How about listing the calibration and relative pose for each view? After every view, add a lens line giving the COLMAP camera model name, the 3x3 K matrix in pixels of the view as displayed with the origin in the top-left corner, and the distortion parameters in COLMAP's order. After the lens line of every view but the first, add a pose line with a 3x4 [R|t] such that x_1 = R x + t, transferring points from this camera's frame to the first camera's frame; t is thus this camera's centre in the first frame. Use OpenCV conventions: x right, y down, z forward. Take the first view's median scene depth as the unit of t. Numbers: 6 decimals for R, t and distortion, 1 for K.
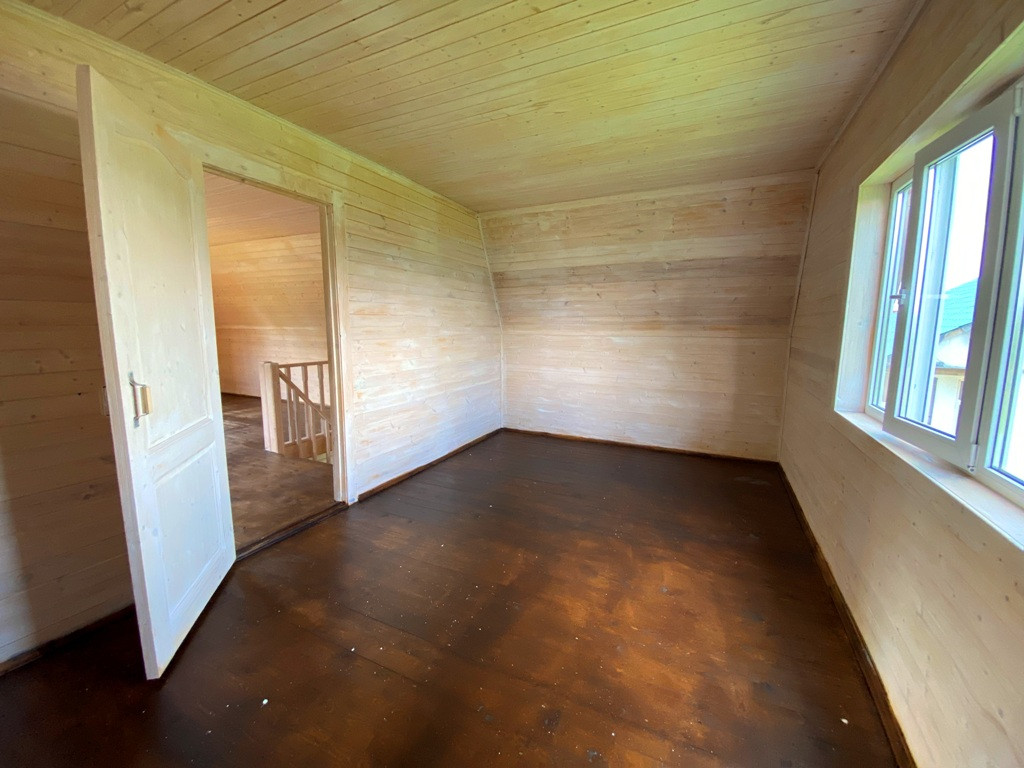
lens RADIAL K [[420.2, 0, 512.4], [0, 420.2, 386.7], [0, 0, 1]] dist [0.003442, 0.000051]
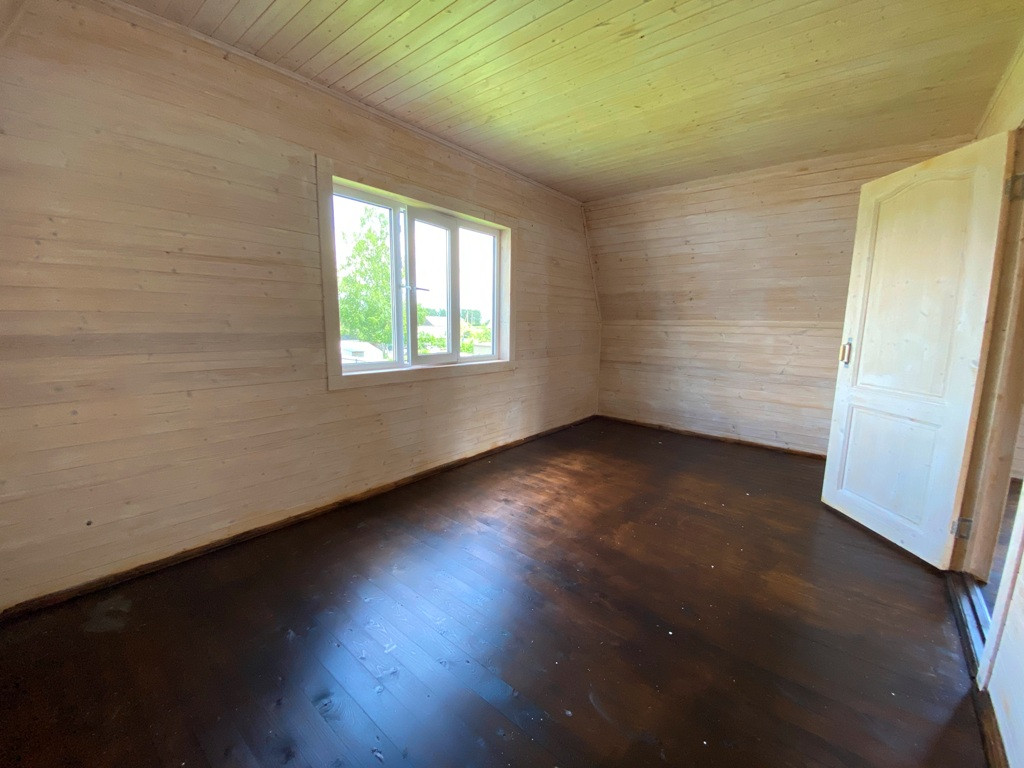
lens RADIAL K [[420.2, 0, 510.3], [0, 420.2, 386.5], [0, 0, 1]] dist [0.003442, 0.000051]
pose [[-0.972424, -0.058704, 0.225709, 0.078391], [0.004138, 0.963307, 0.268372, -0.255404], [-0.233181, 0.261905, -0.936500, 2.370589]]
